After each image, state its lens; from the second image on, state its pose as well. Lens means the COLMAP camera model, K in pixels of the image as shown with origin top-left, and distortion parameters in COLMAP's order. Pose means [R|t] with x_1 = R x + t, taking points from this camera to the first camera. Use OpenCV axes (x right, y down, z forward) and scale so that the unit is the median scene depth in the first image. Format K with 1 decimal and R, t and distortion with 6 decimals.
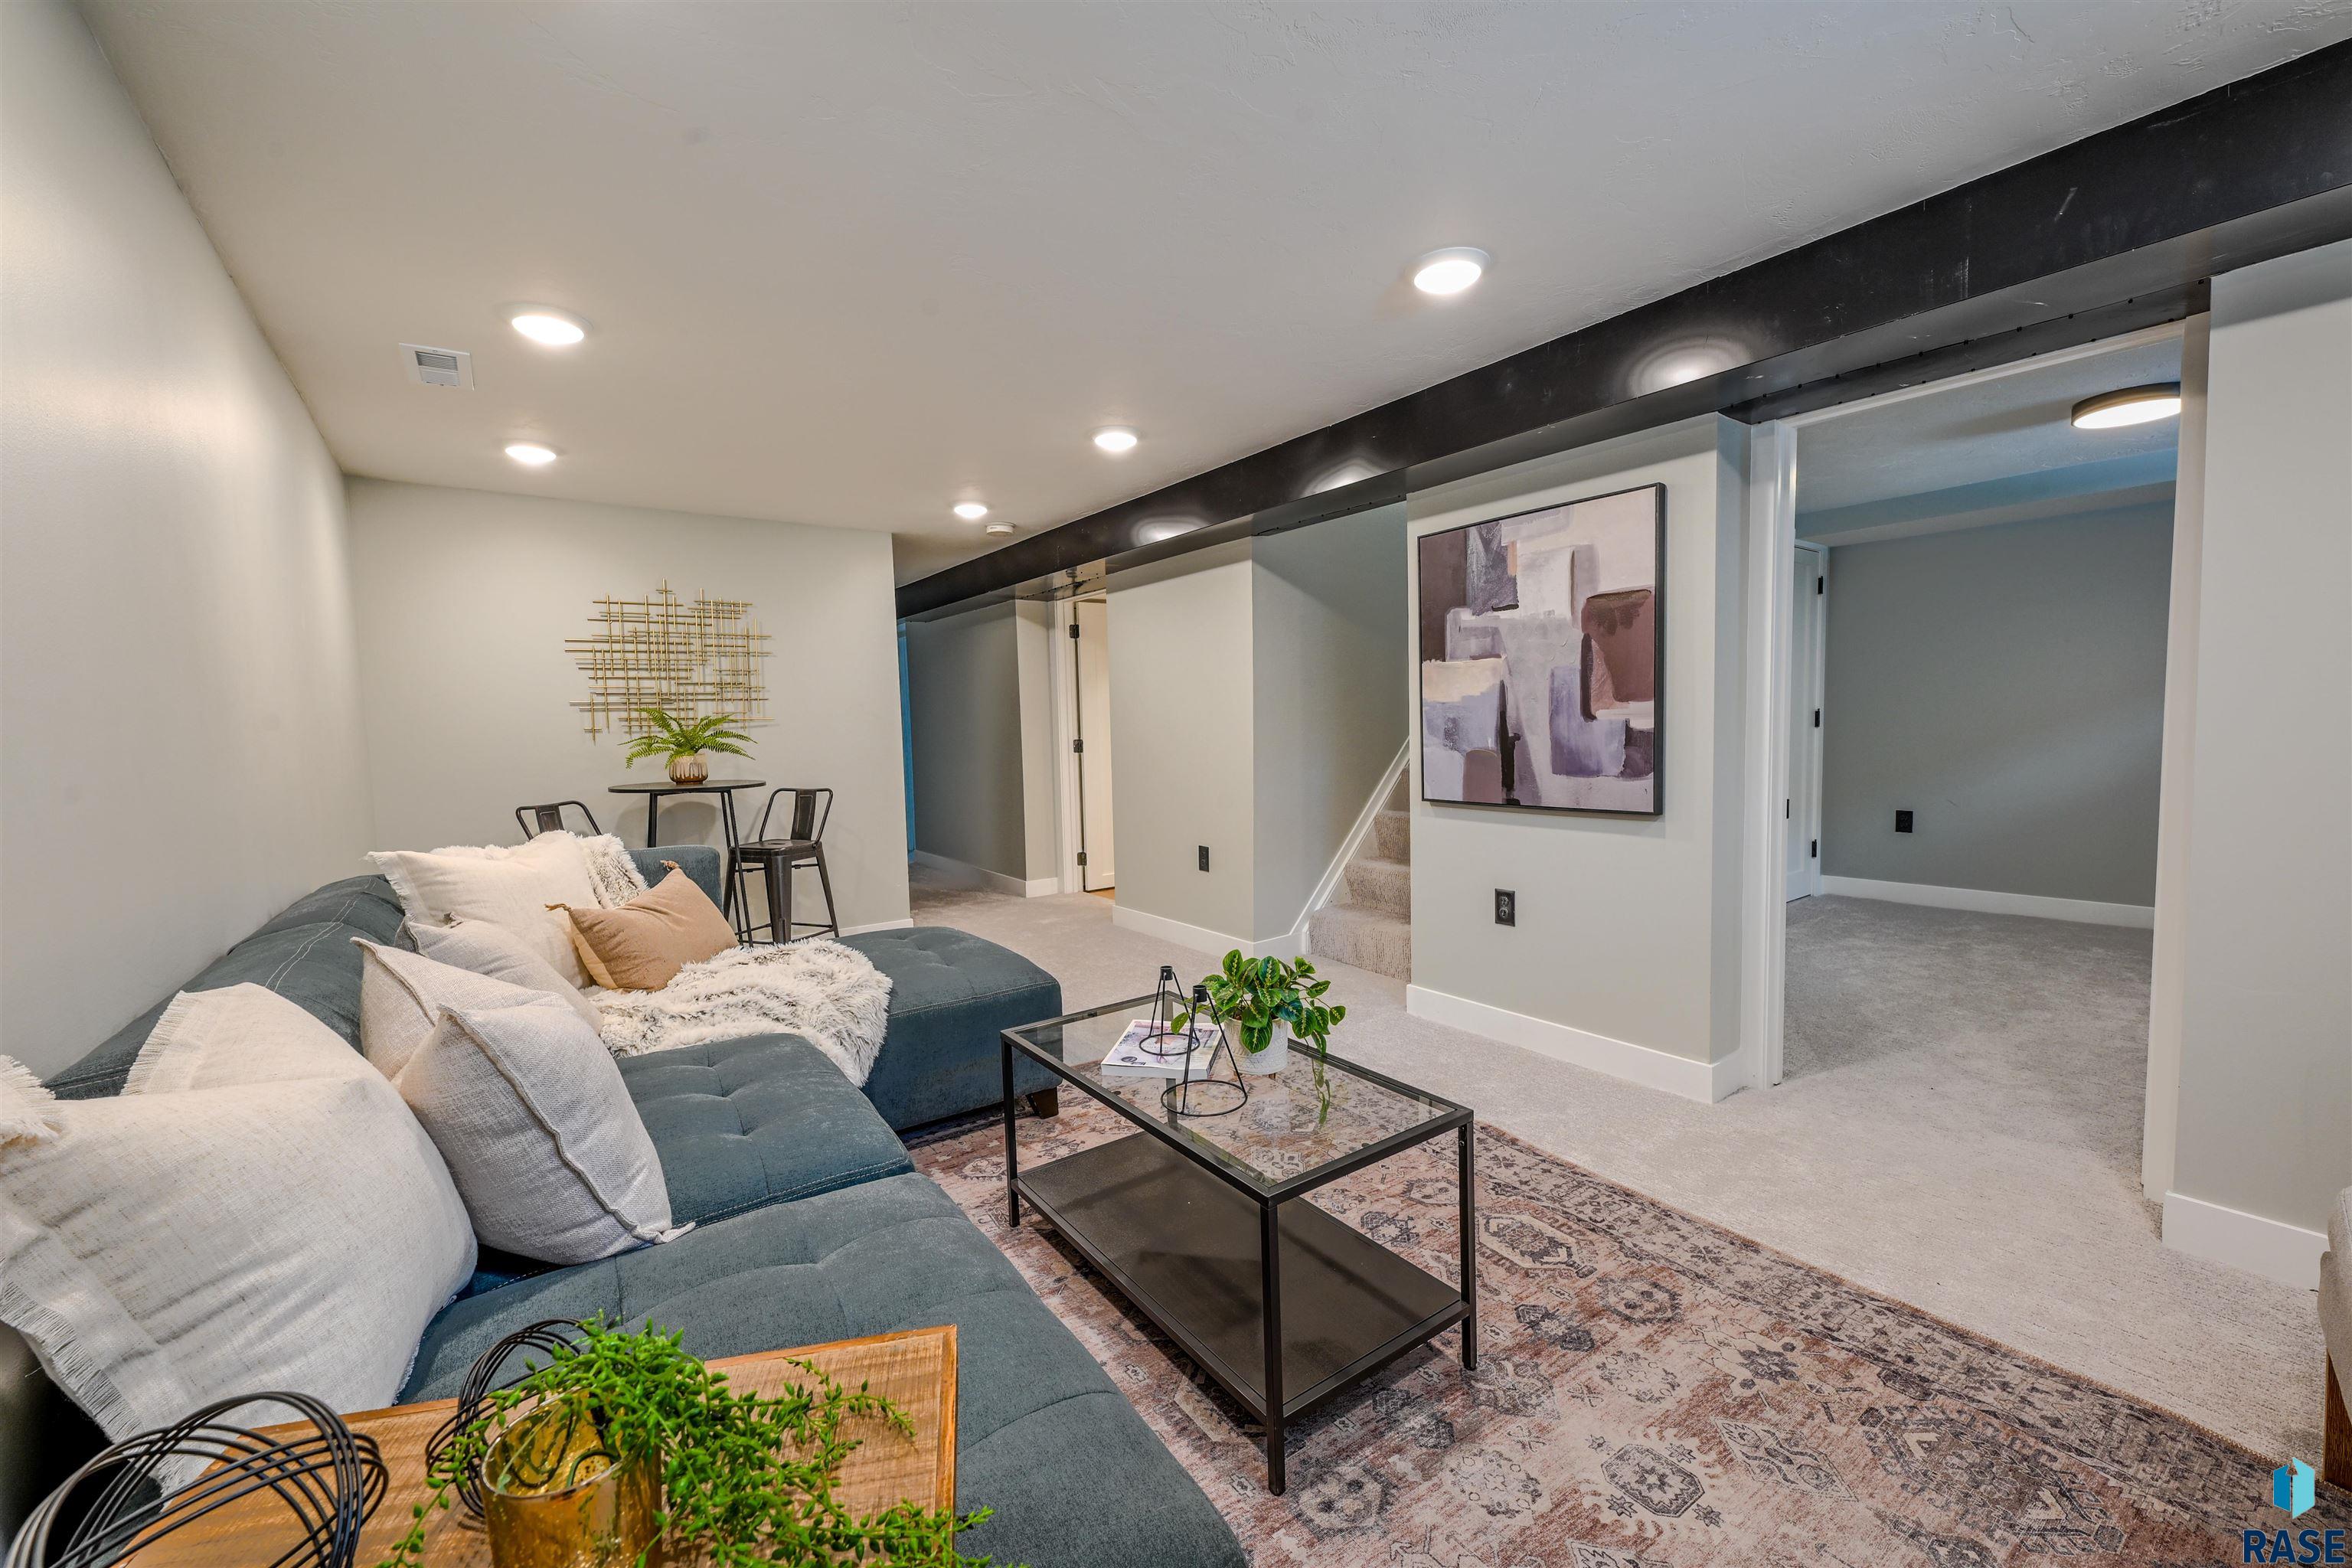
lens RADIAL K [[925.4, 0, 1165.2], [0, 925.4, 781.1], [0, 0, 1]] dist [0.000342, -0.000440]
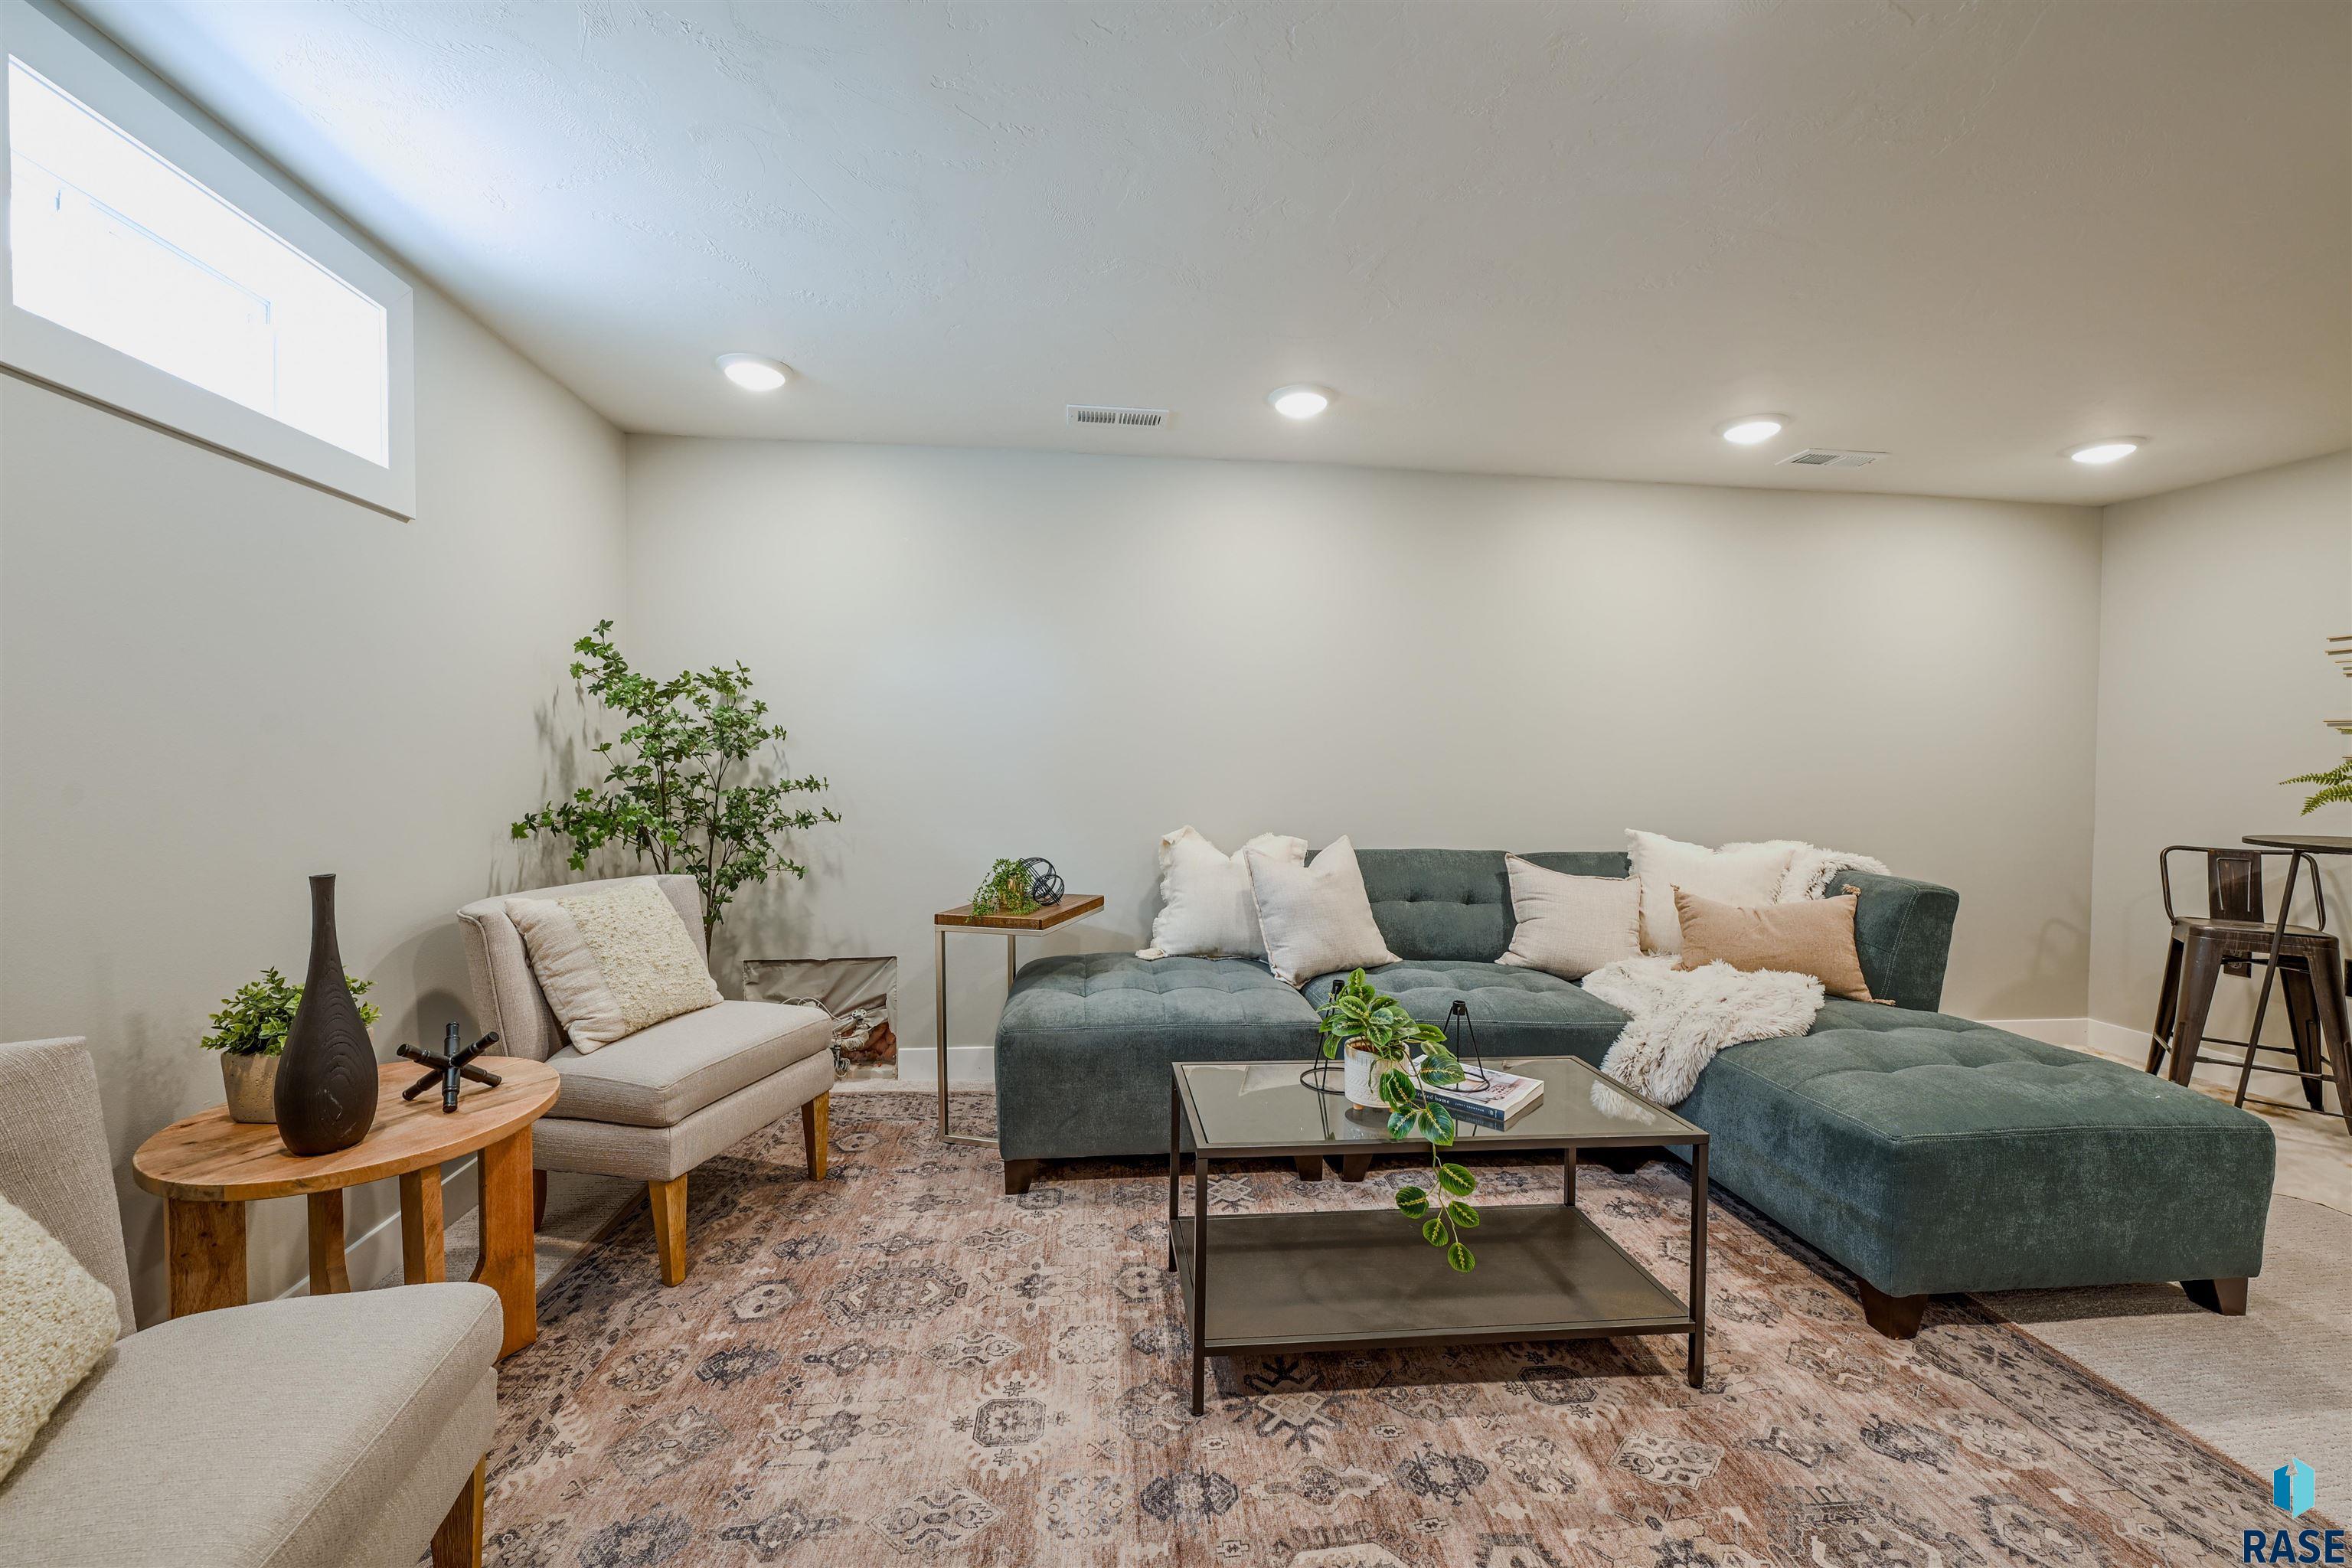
lens RADIAL K [[925.4, 0, 1176.8], [0, 925.4, 790.5], [0, 0, 1]] dist [0.000342, -0.000440]
pose [[-0.478885, 0.047475, -0.876593, 1.325163], [-0.056445, 0.994805, 0.084713, -0.116558], [0.876061, 0.090047, -0.473718, 1.575231]]
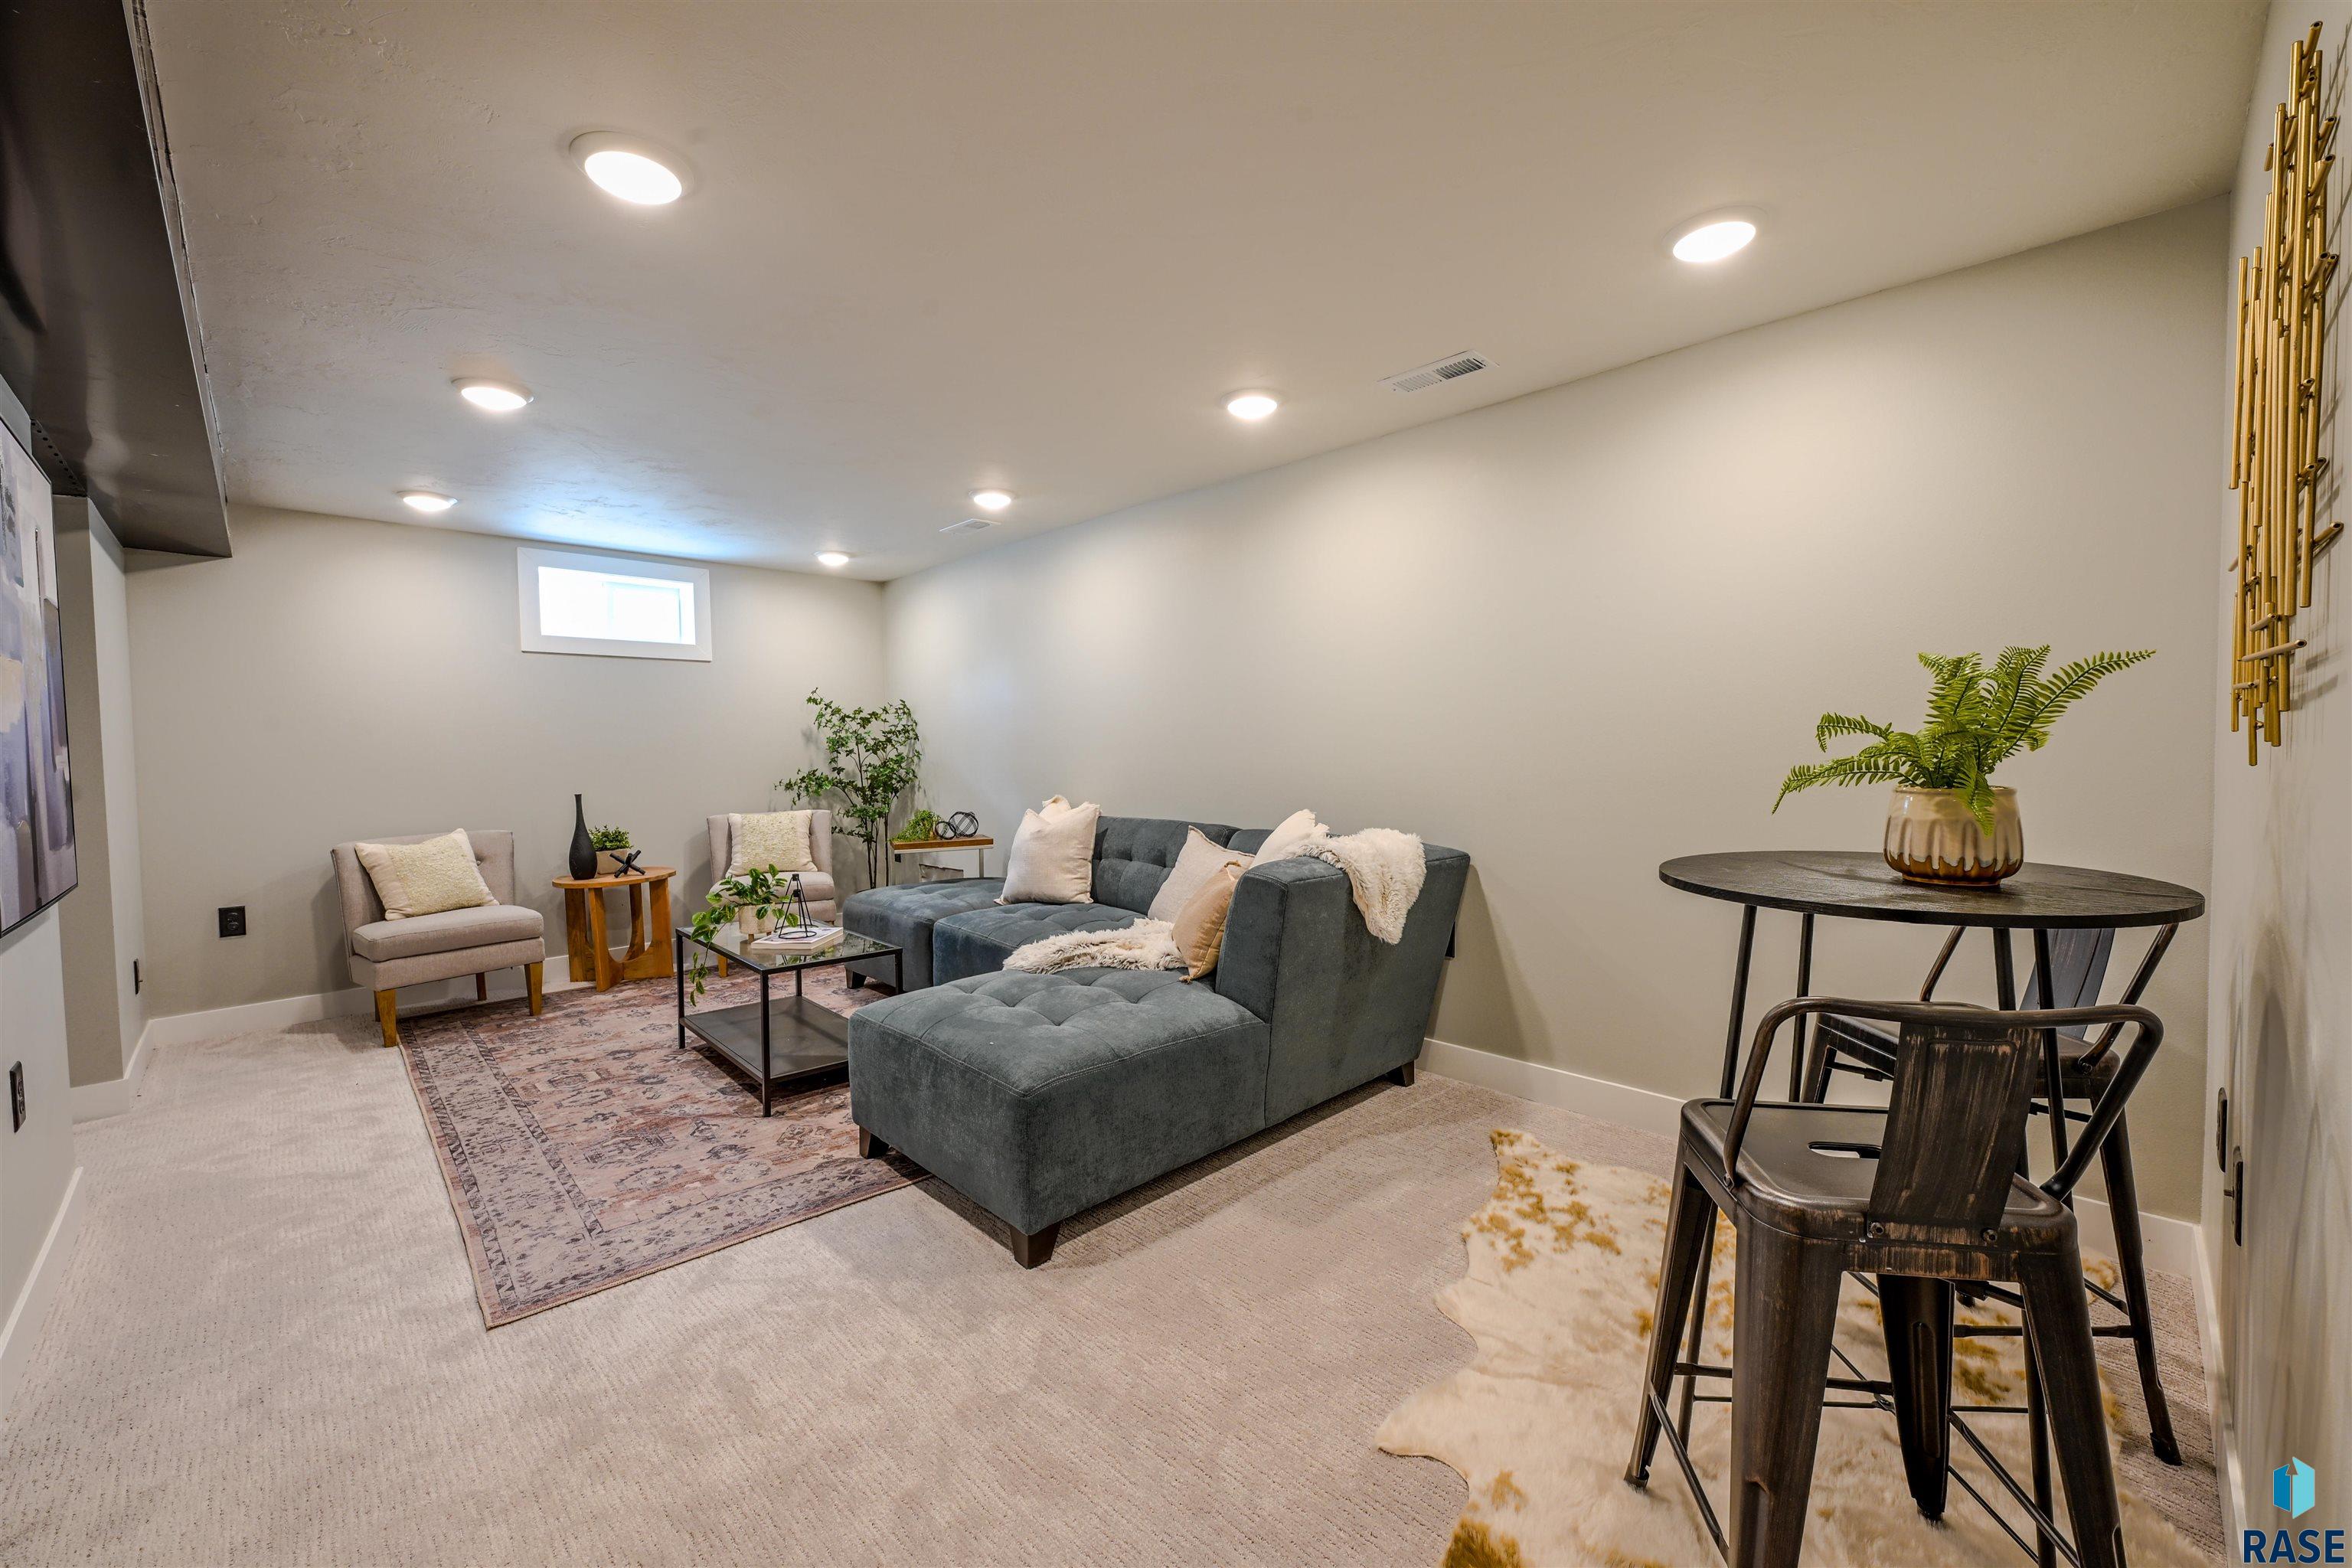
lens RADIAL K [[925.4, 0, 1175.2], [0, 925.4, 785.6], [0, 0, 1]] dist [0.000342, -0.000440]
pose [[-0.987353, 0.048286, -0.151006, -0.588669], [0.030765, 0.992739, 0.116284, -0.225639], [0.155525, 0.110167, -0.981670, 3.696158]]
